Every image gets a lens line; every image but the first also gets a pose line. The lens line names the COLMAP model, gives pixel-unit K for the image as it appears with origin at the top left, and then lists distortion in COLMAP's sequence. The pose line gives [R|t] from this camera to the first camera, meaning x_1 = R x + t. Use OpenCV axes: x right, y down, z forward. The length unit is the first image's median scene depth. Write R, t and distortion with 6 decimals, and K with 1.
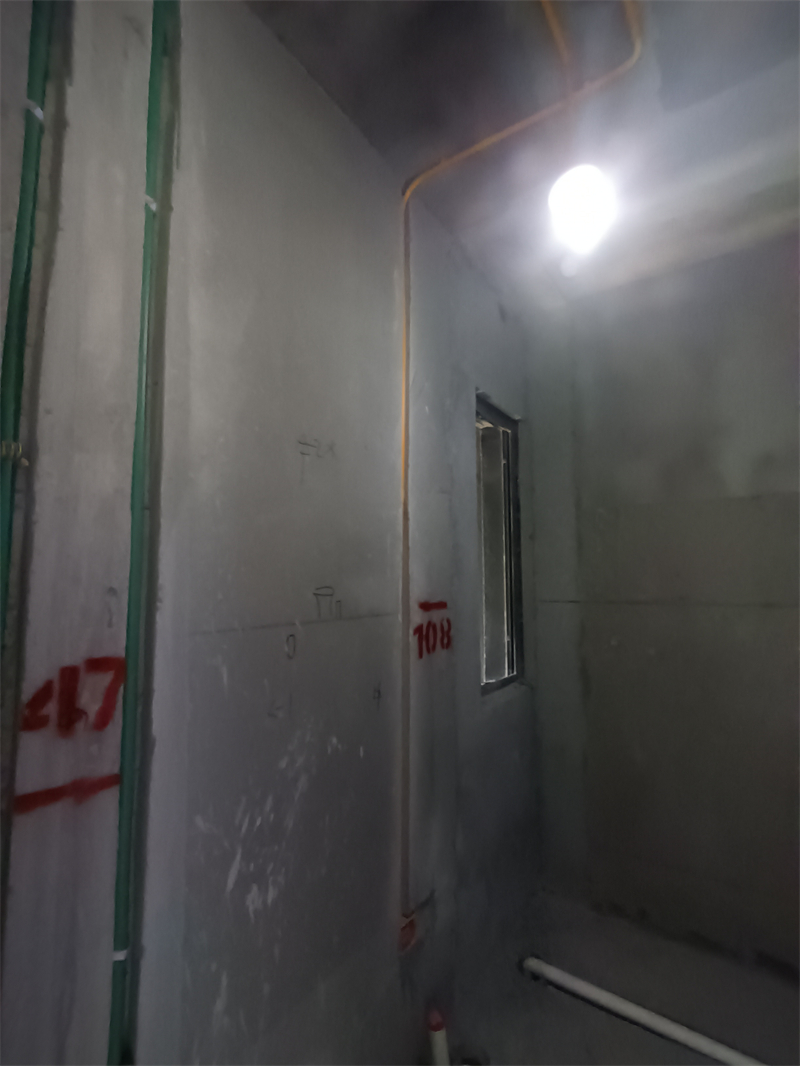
lens RADIAL K [[493.1, 0, 405.3], [0, 493.1, 537.8], [0, 0, 1]] dist [-0.000180, 0.001848]
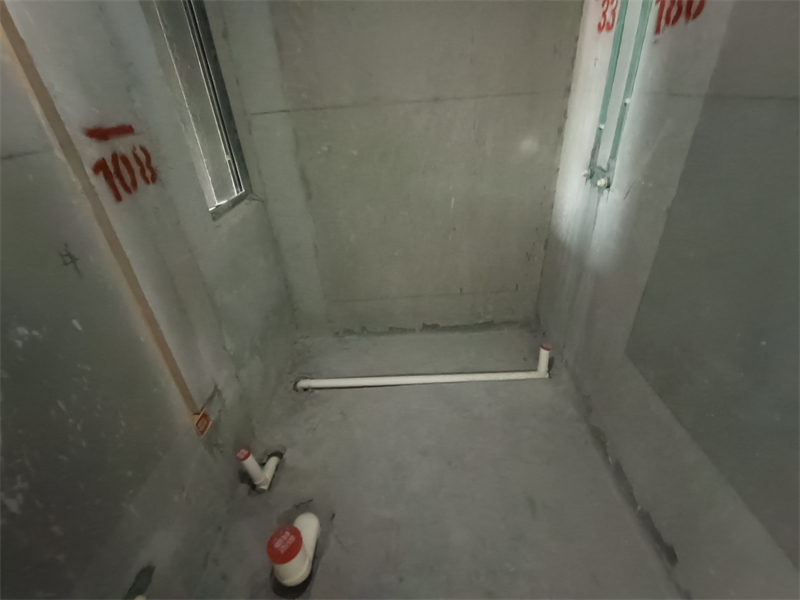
lens RADIAL K [[370.1, 0, 398.2], [0, 370.1, 303.1], [0, 0, 1]] dist [-0.000180, 0.001848]
pose [[0.827617, -0.329264, 0.454572, 0.082426], [0.015916, 0.823306, 0.567375, 0.035786], [-0.561068, -0.462334, 0.686622, 0.217932]]
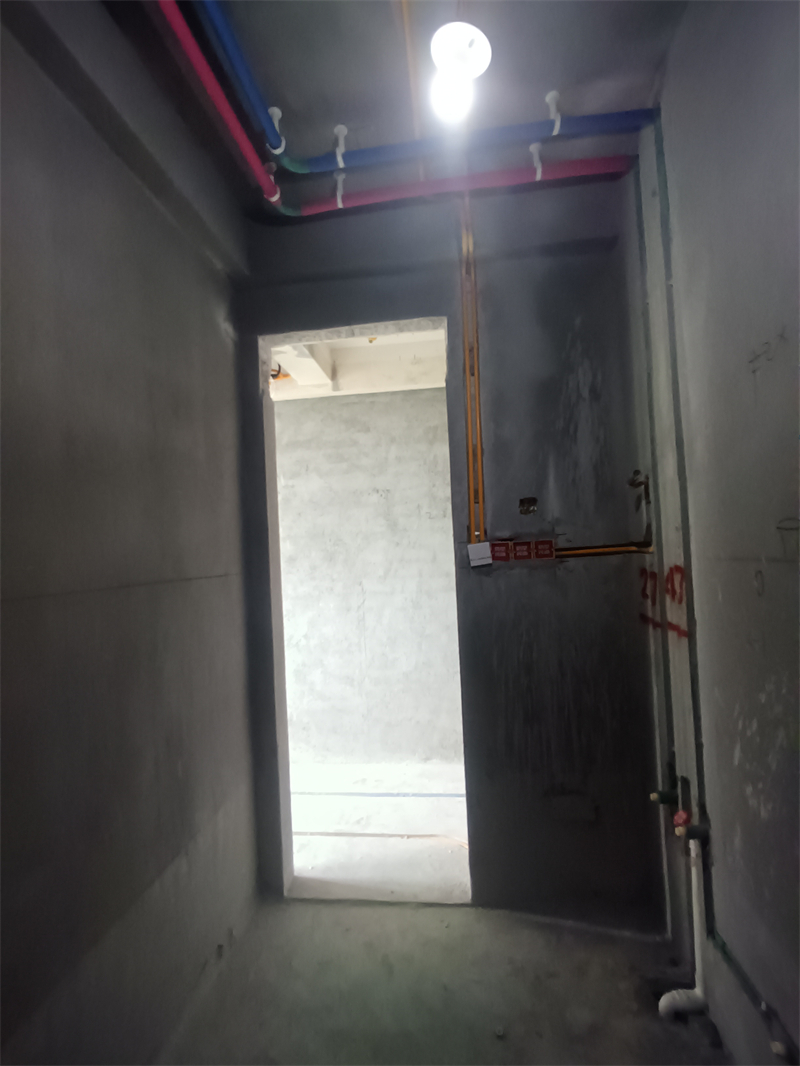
lens RADIAL K [[493.1, 0, 405.3], [0, 493.1, 537.8], [0, 0, 1]] dist [-0.000180, 0.001848]
pose [[-0.876540, 0.031179, -0.480319, 0.609972], [0.091960, 0.990366, -0.103532, 0.125675], [0.472463, -0.134920, -0.870962, 1.126153]]
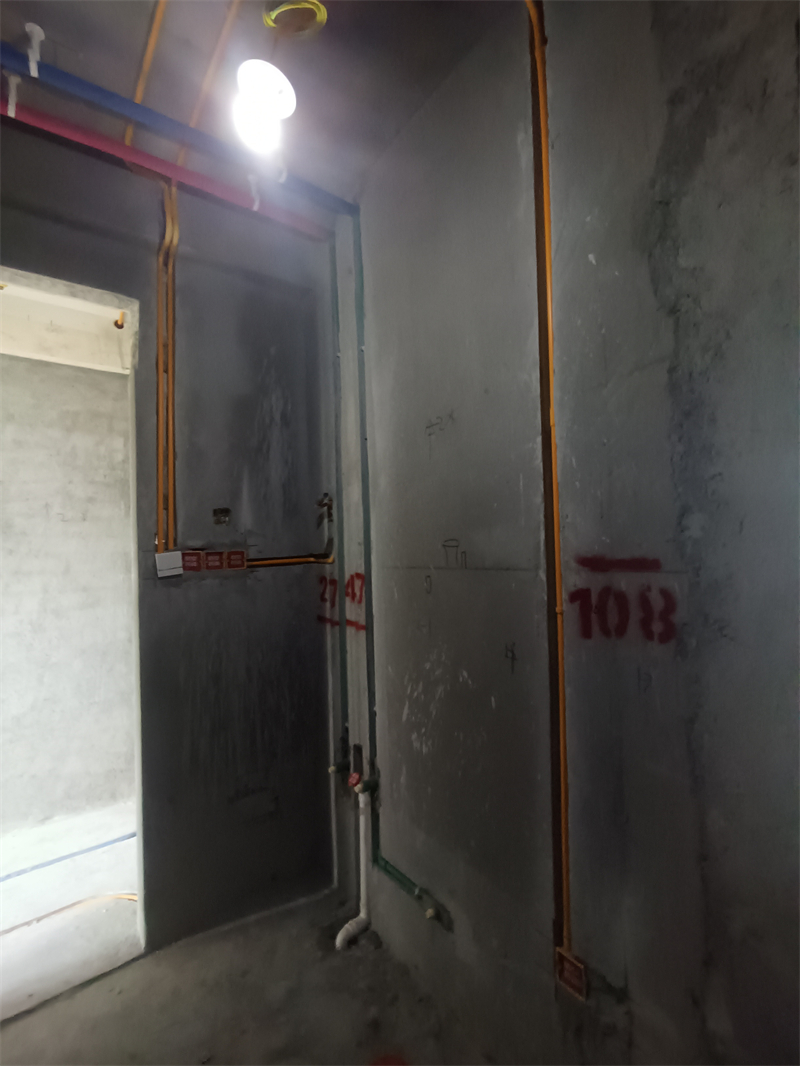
lens RADIAL K [[493.1, 0, 405.3], [0, 493.1, 537.8], [0, 0, 1]] dist [-0.000180, 0.001848]
pose [[-0.304620, -0.007406, -0.952445, 0.791640], [0.114824, 0.992391, -0.044440, 0.109151], [0.945527, -0.122901, -0.301452, 1.009467]]
